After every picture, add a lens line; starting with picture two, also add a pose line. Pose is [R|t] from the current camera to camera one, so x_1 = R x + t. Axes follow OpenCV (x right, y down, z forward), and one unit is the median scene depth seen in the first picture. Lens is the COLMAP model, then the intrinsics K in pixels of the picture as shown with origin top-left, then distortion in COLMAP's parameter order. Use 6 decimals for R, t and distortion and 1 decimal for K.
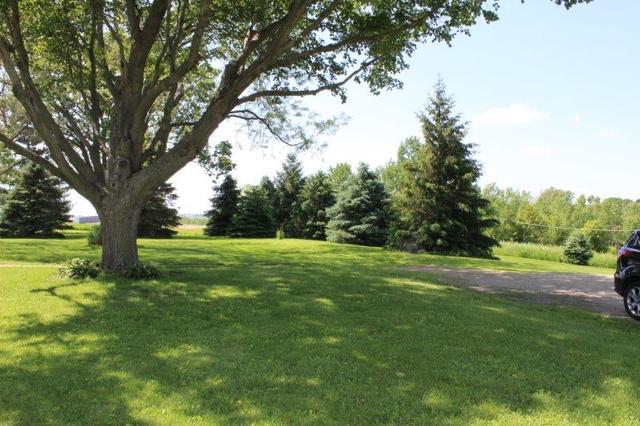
lens RADIAL K [[527.6, 0, 320.0], [0, 527.6, 213.0], [0, 0, 1]] dist [-0.166577, 0.150324]
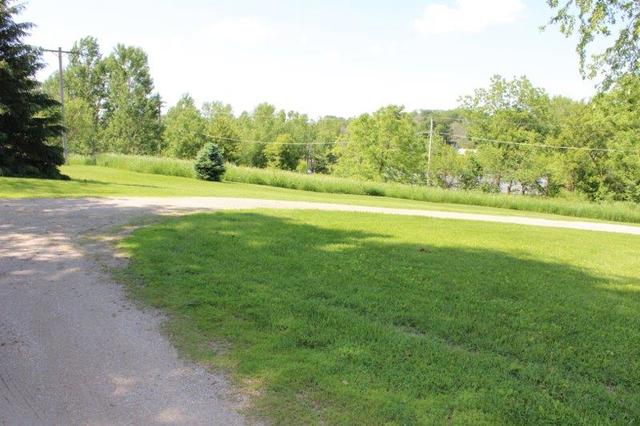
lens RADIAL K [[527.6, 0, 320.0], [0, 527.6, 213.0], [0, 0, 1]] dist [-0.166577, 0.150324]
pose [[0.880038, -0.056332, 0.471550, 0.229262], [-0.020322, 0.987564, 0.155900, 0.010562], [-0.474468, -0.146781, 0.867949, 0.103627]]
